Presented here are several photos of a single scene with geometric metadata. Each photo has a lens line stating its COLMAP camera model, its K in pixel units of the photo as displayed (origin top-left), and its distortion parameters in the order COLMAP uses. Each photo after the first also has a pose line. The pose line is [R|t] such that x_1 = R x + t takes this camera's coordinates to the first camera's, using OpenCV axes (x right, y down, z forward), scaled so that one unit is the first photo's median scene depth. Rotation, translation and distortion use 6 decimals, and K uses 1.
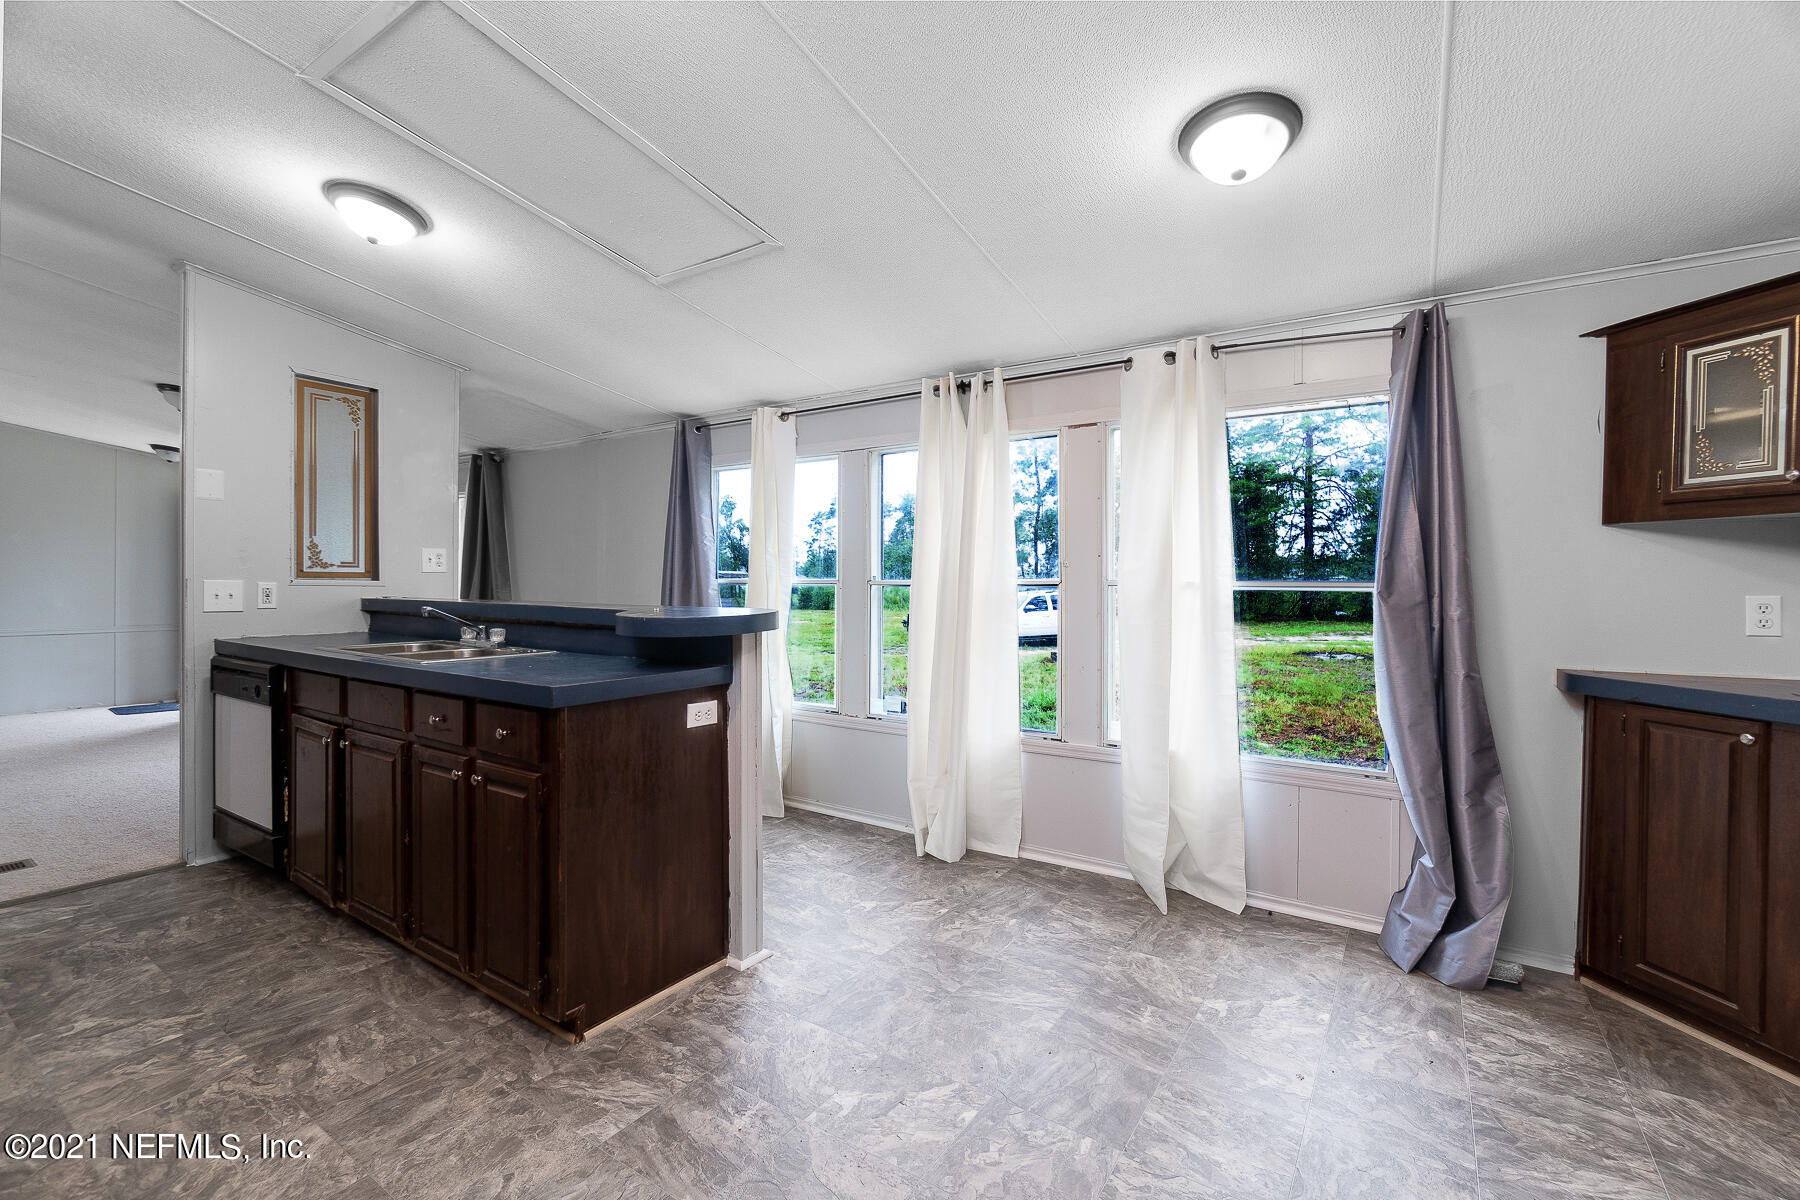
lens RADIAL K [[772.9, 0, 893.2], [0, 772.9, 589.1], [0, 0, 1]] dist [-0.002434, -0.000363]
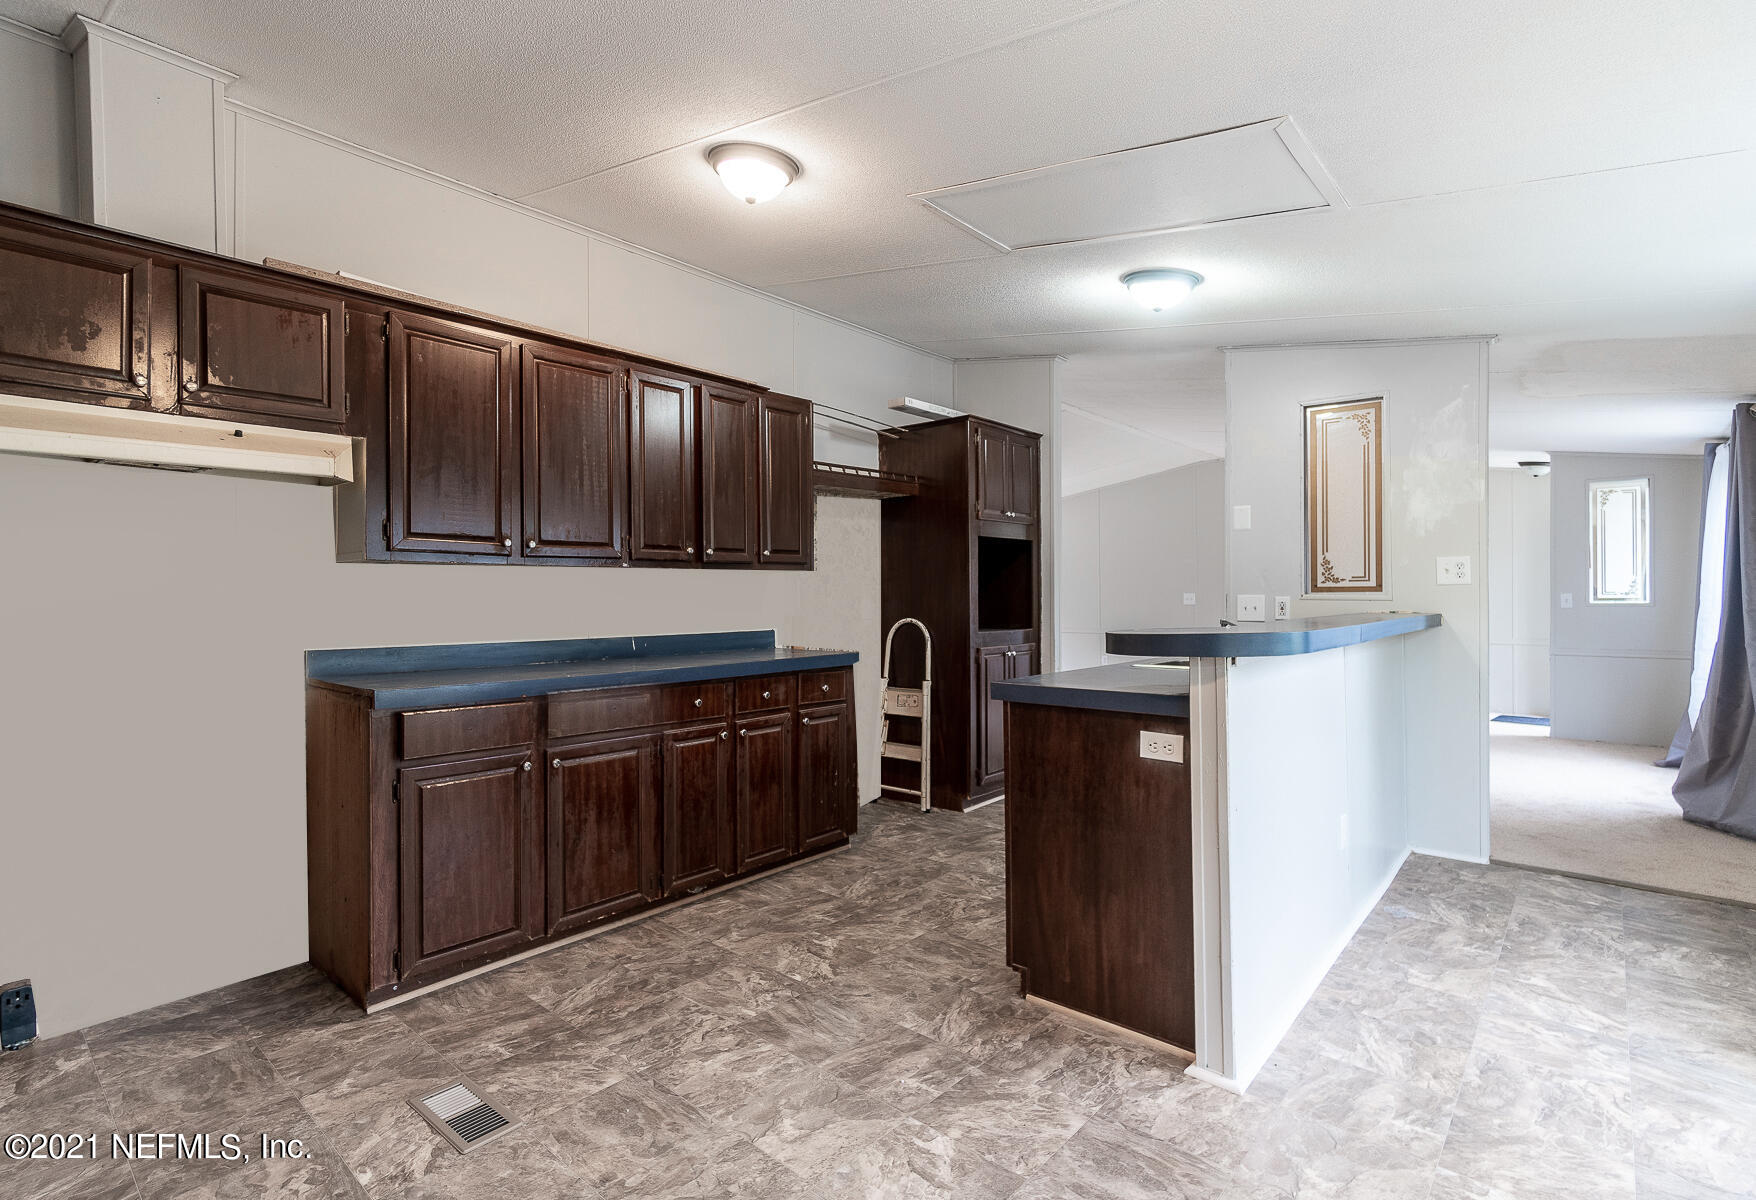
lens RADIAL K [[849.5, 0, 871.6], [0, 849.5, 597.5], [0, 0, 1]] dist [0.001987, 0.000051]
pose [[-0.122571, -0.002510, -0.992457, 0.852465], [-0.004863, 0.999986, -0.001929, -0.003492], [0.992448, 0.004590, -0.122582, 0.906110]]
